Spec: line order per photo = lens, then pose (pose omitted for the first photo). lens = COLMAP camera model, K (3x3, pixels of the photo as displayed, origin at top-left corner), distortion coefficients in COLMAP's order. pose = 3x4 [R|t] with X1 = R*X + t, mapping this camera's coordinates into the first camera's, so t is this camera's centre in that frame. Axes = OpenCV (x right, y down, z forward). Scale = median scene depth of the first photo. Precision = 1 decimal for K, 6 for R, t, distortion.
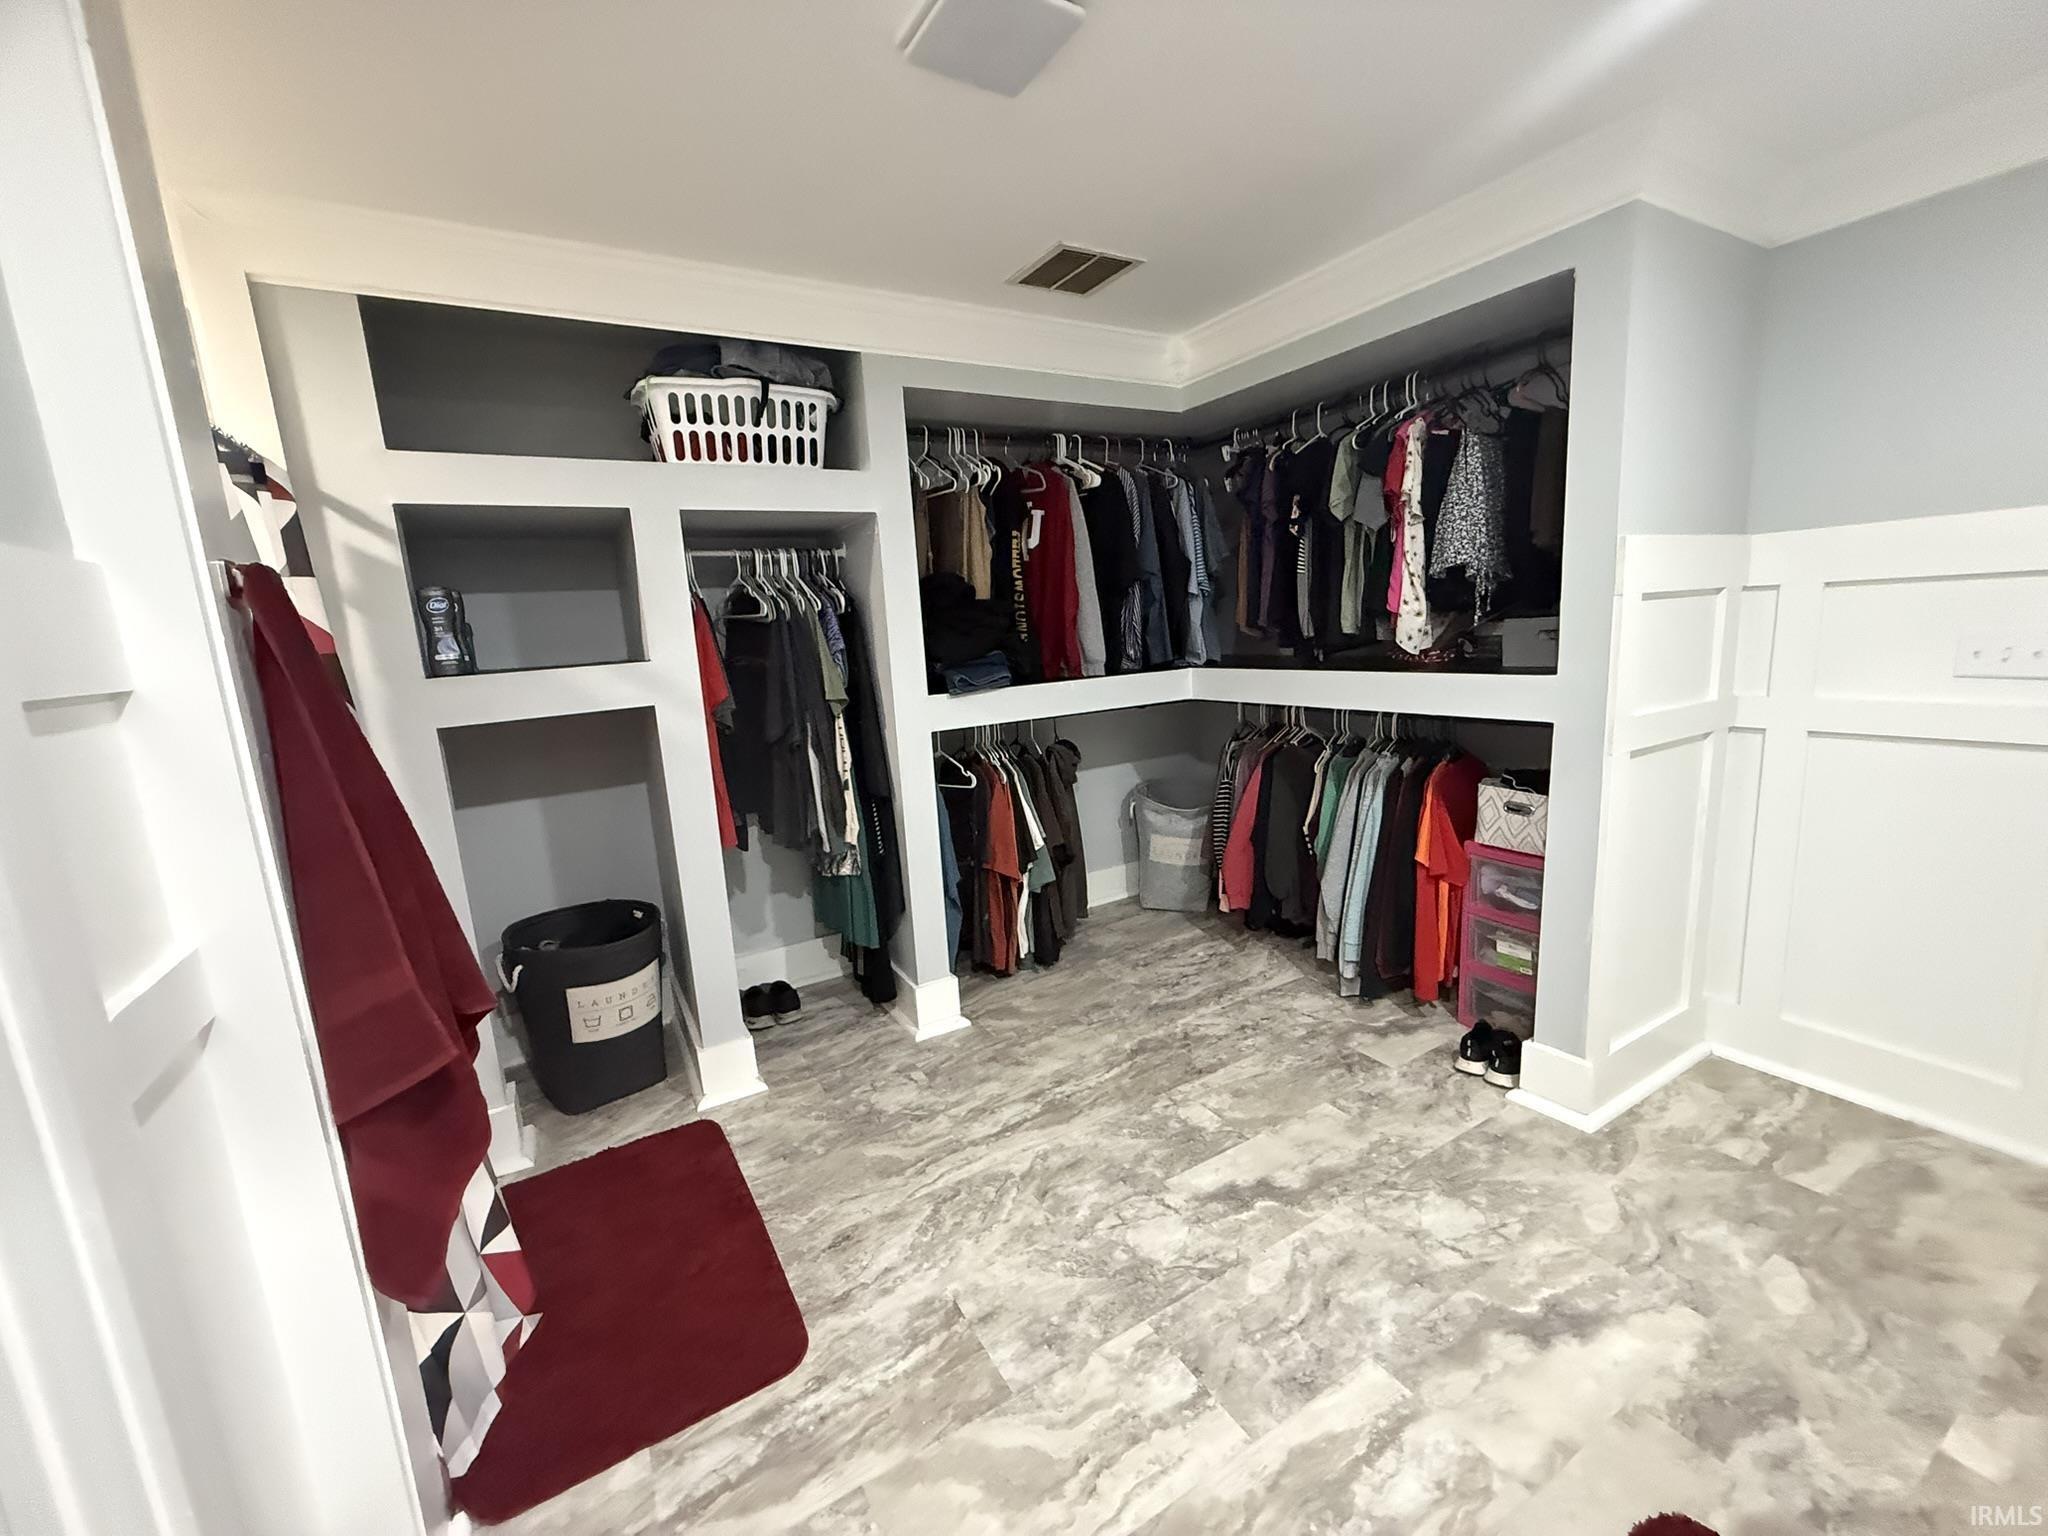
lens RADIAL K [[813.7, 0, 1017.5], [0, 813.7, 772.1], [0, 0, 1]] dist [-0.000841, 0.000175]
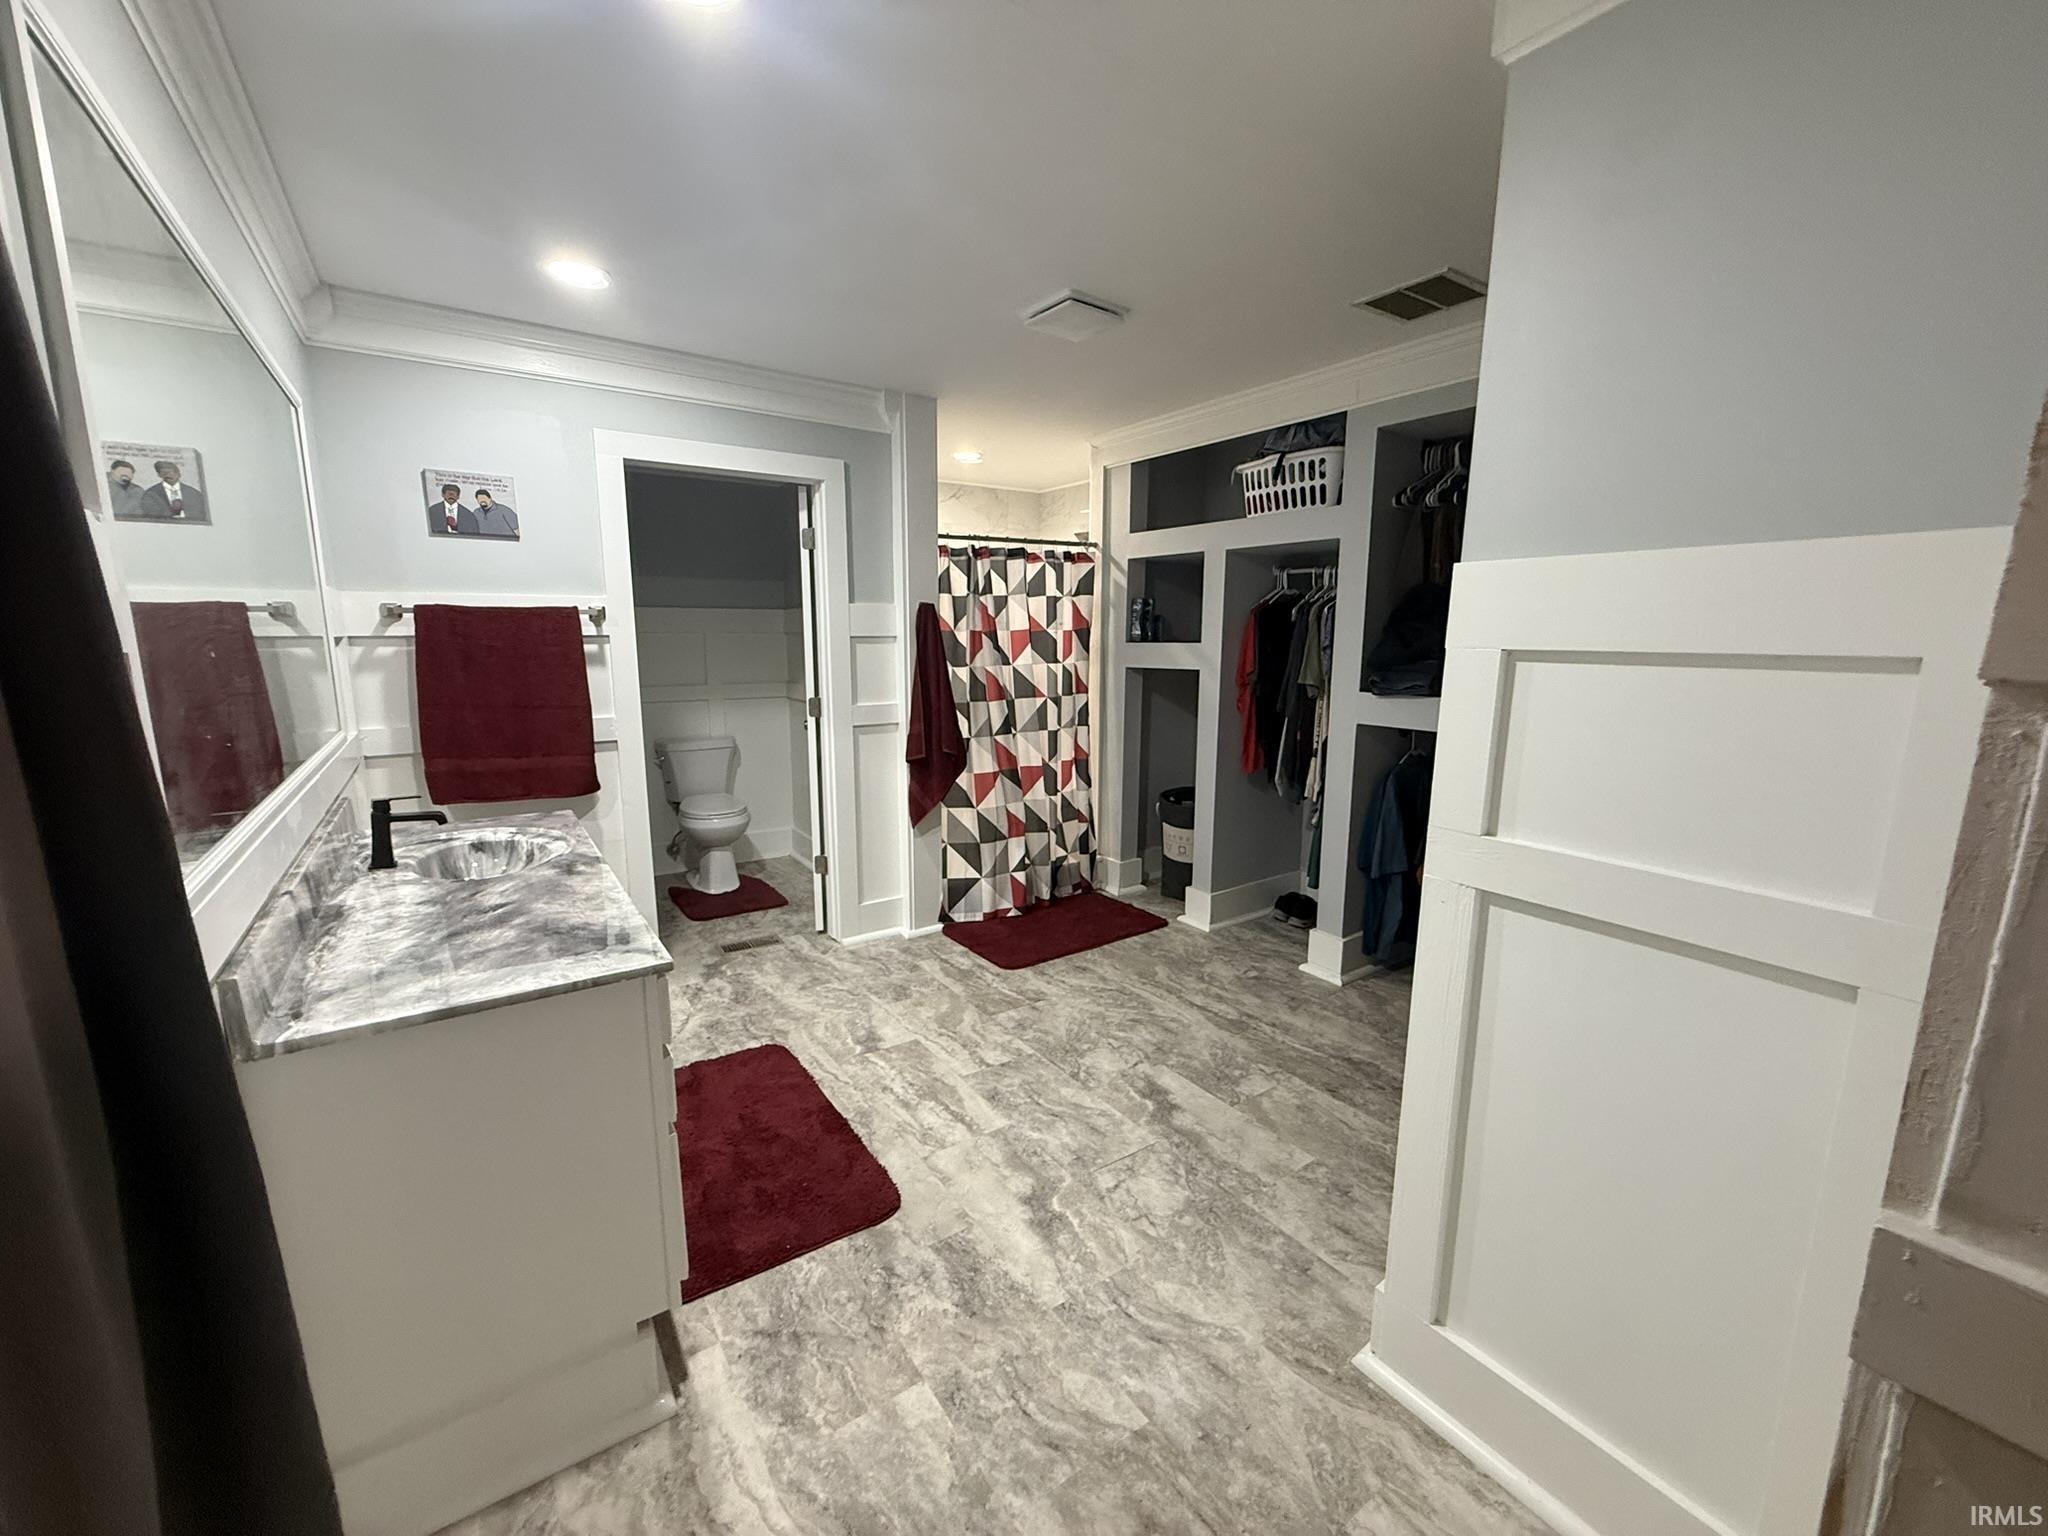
lens RADIAL K [[813.7, 0, 1017.5], [0, 813.7, 772.1], [0, 0, 1]] dist [-0.000841, 0.000175]
pose [[0.076453, 0.228496, -0.970538, 1.318761], [-0.187543, 0.959309, 0.211078, -0.180869], [0.979277, 0.165880, 0.116195, 0.536274]]
